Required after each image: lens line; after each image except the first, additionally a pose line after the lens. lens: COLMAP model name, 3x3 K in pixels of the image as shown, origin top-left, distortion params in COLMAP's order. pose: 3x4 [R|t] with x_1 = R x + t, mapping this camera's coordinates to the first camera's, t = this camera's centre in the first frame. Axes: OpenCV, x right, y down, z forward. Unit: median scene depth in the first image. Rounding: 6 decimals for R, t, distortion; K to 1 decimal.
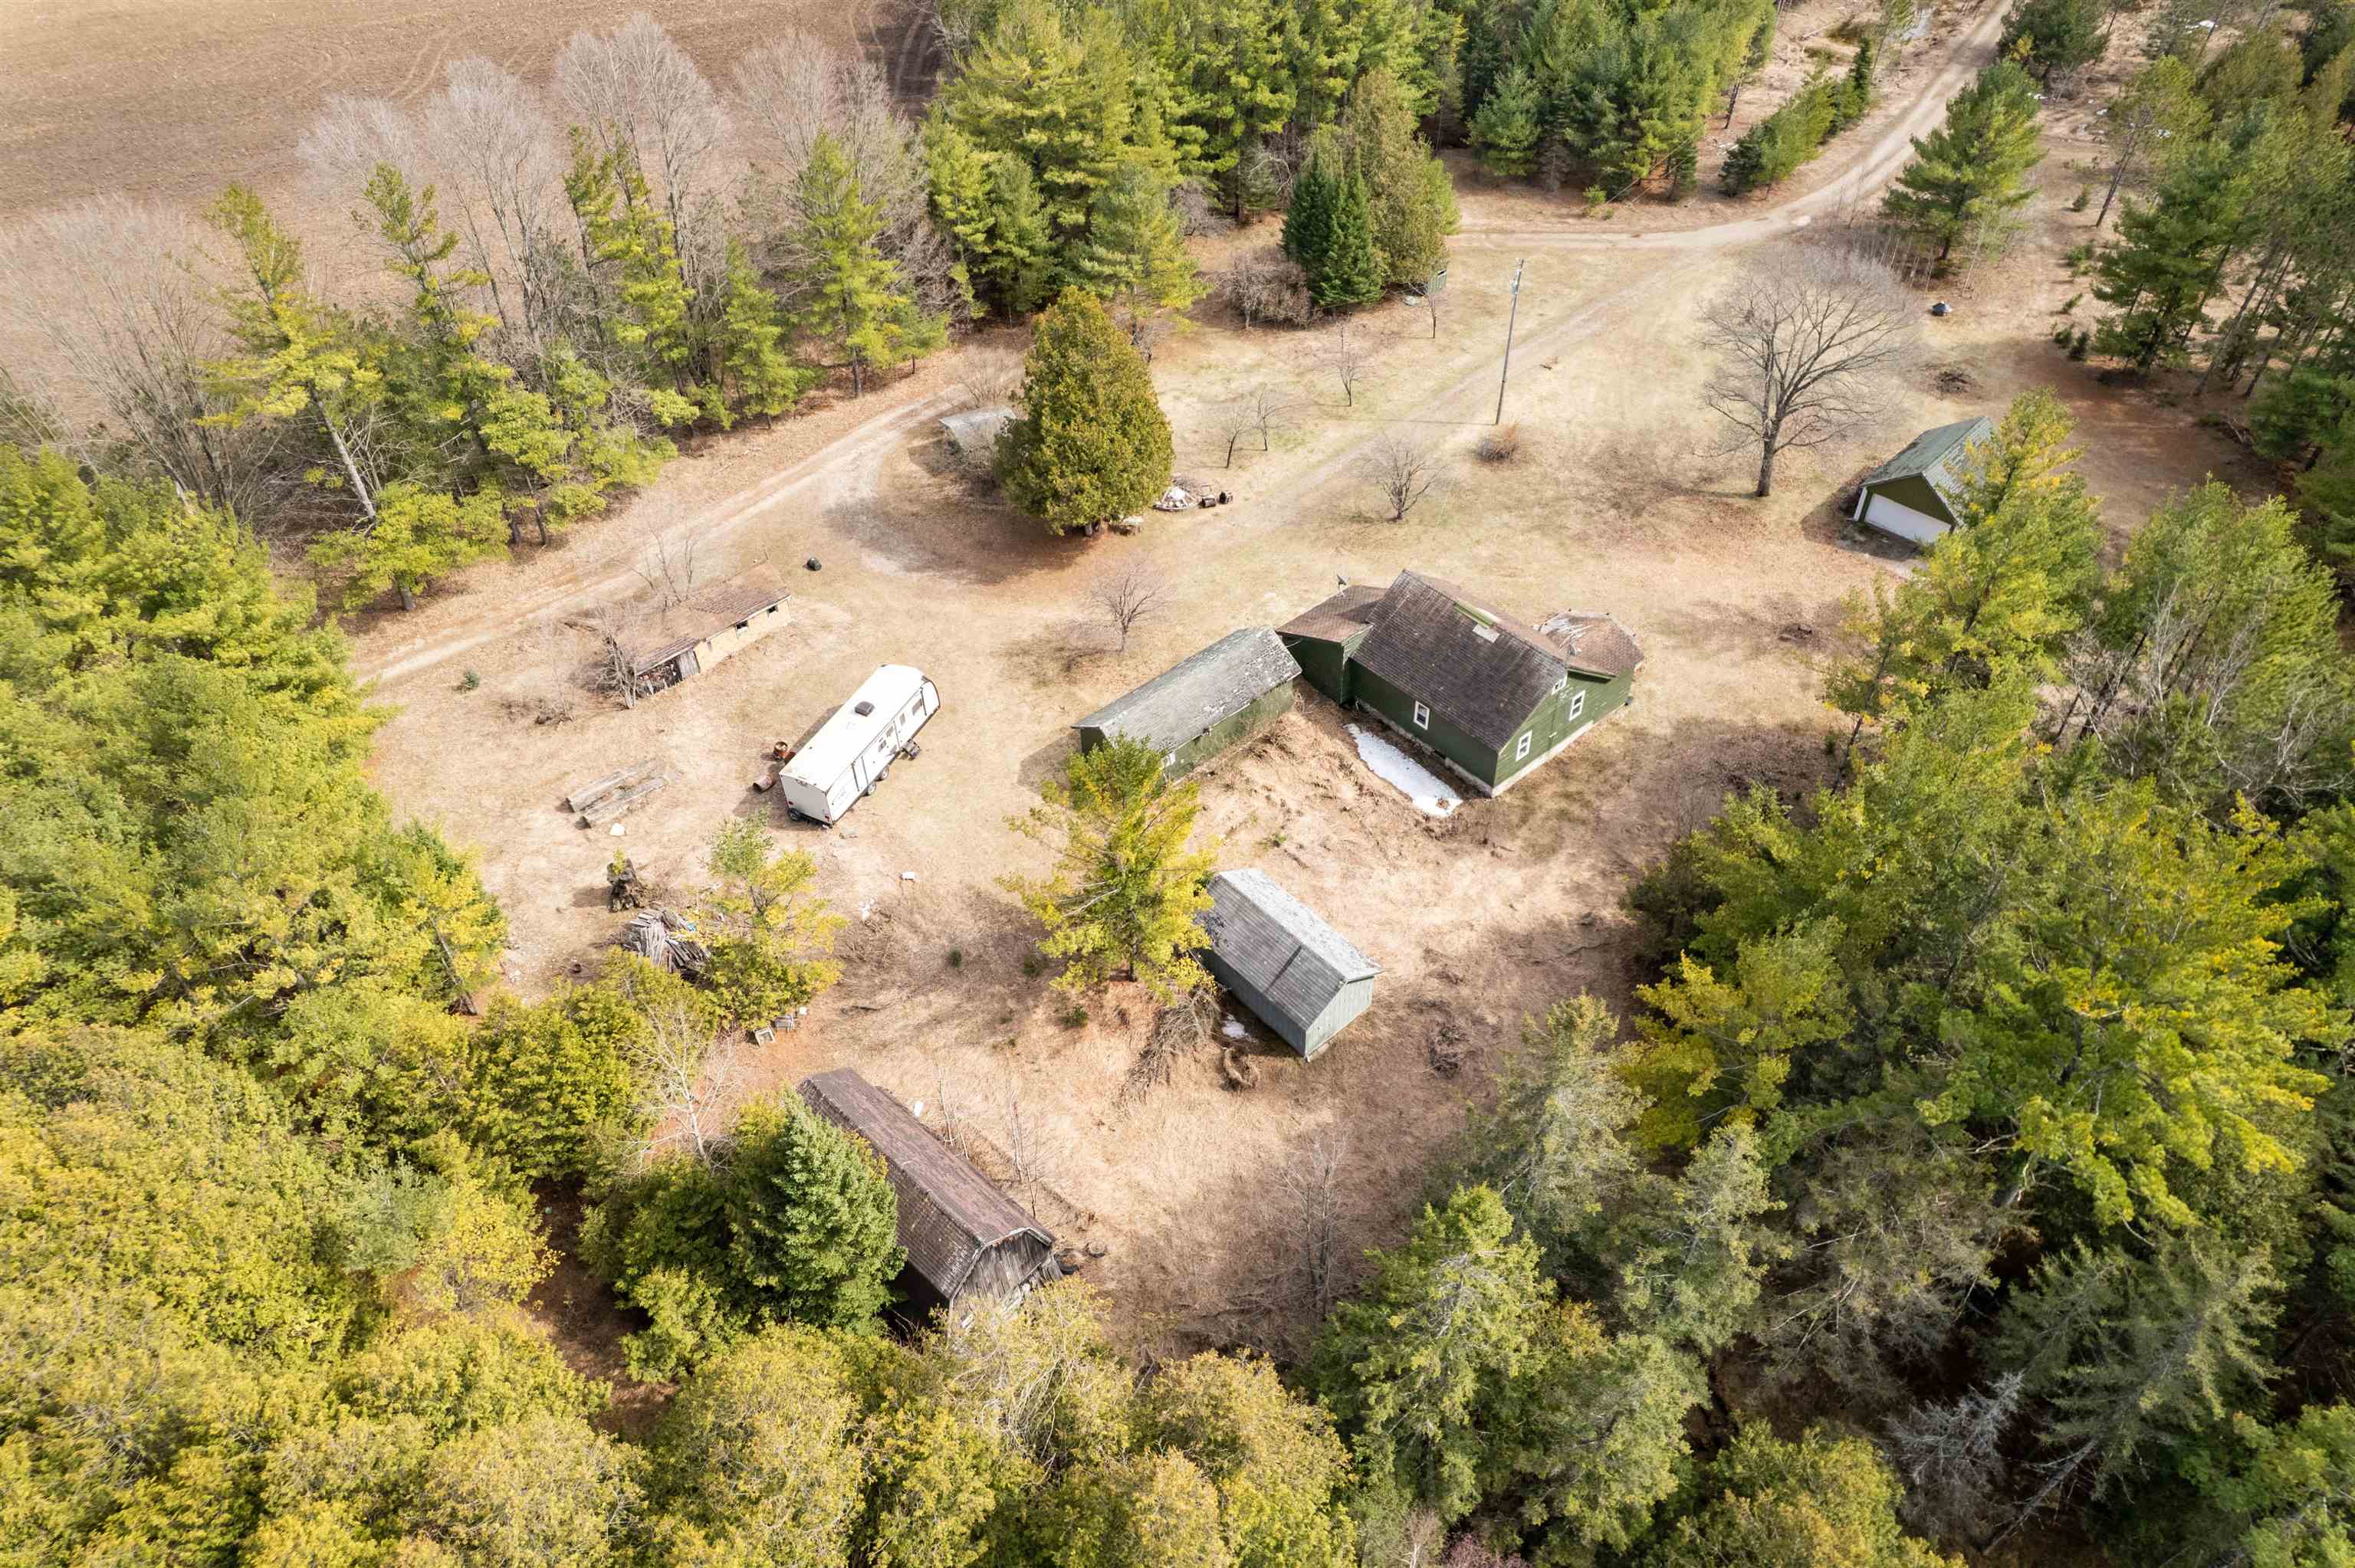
lens RADIAL K [[1517.1, 0, 1177.5], [0, 1517.1, 784.0], [0, 0, 1]] dist [-0.003749, -0.000961]
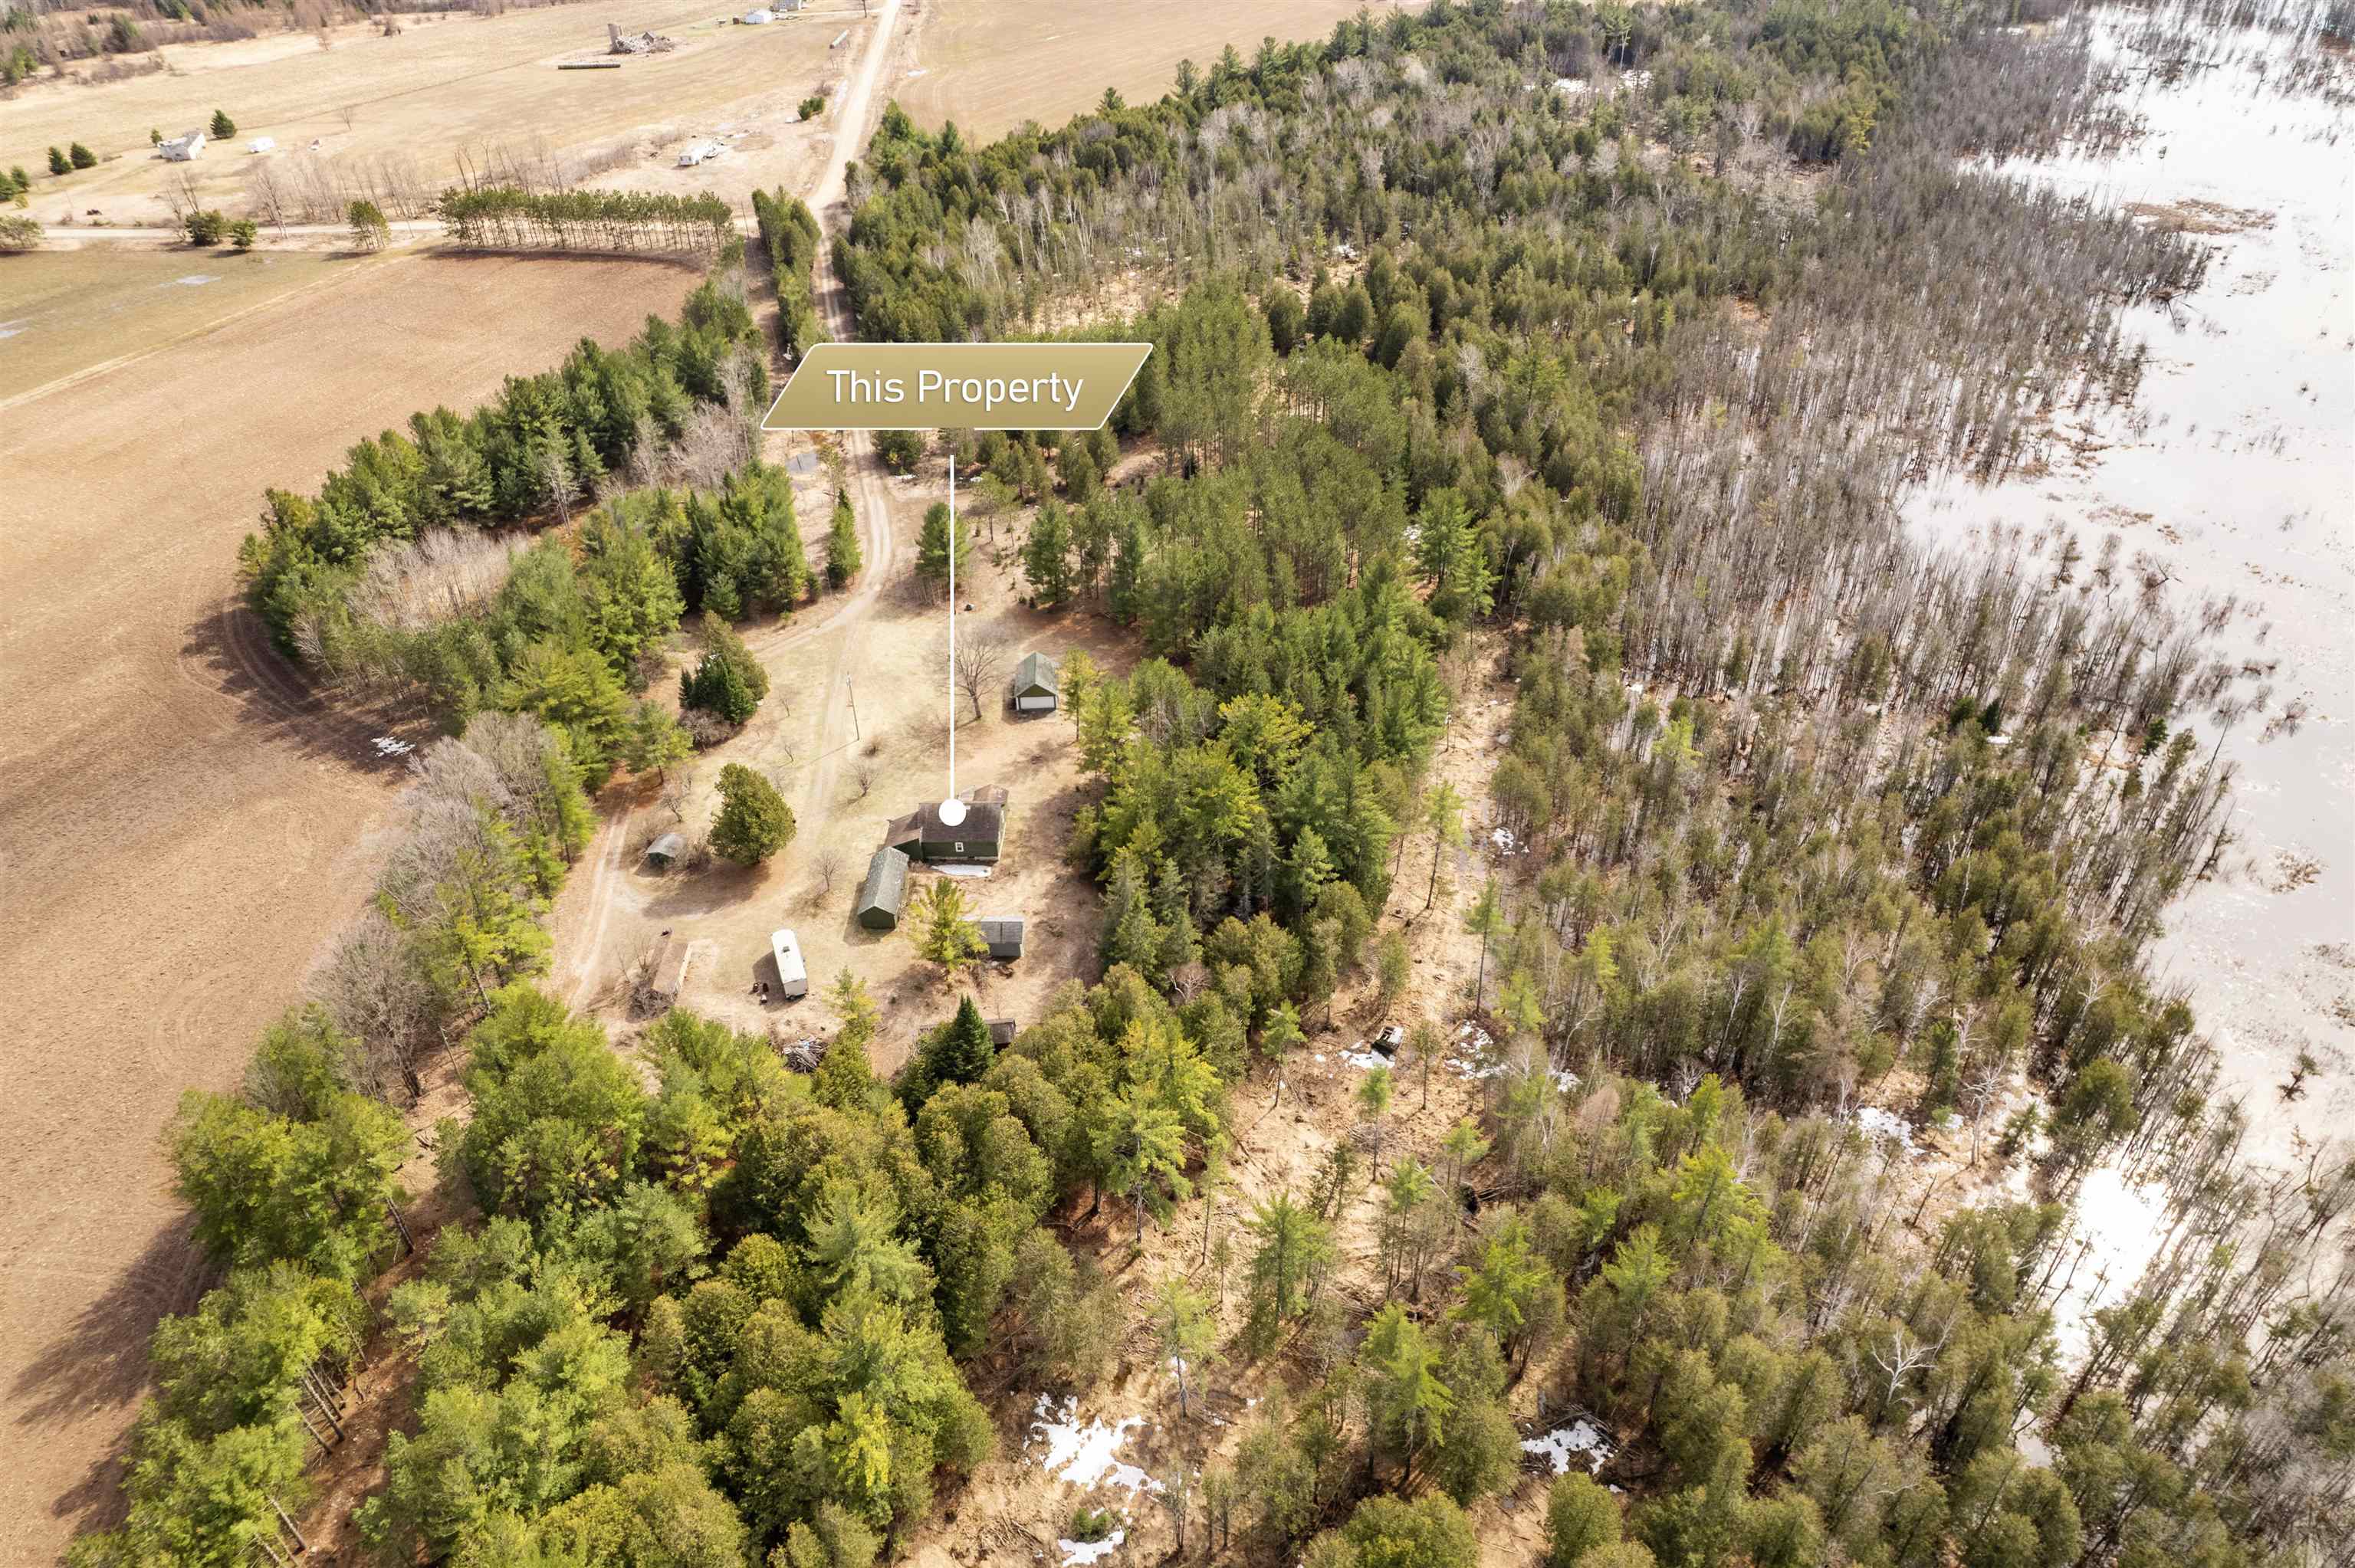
lens RADIAL K [[1517.1, 0, 1177.5], [0, 1517.1, 784.0], [0, 0, 1]] dist [-0.003749, -0.000961]
pose [[0.678333, -0.434291, 0.592668, -1.040149], [0.511566, 0.858151, 0.043322, -0.058619], [-0.527413, 0.273802, 0.804281, -1.254964]]
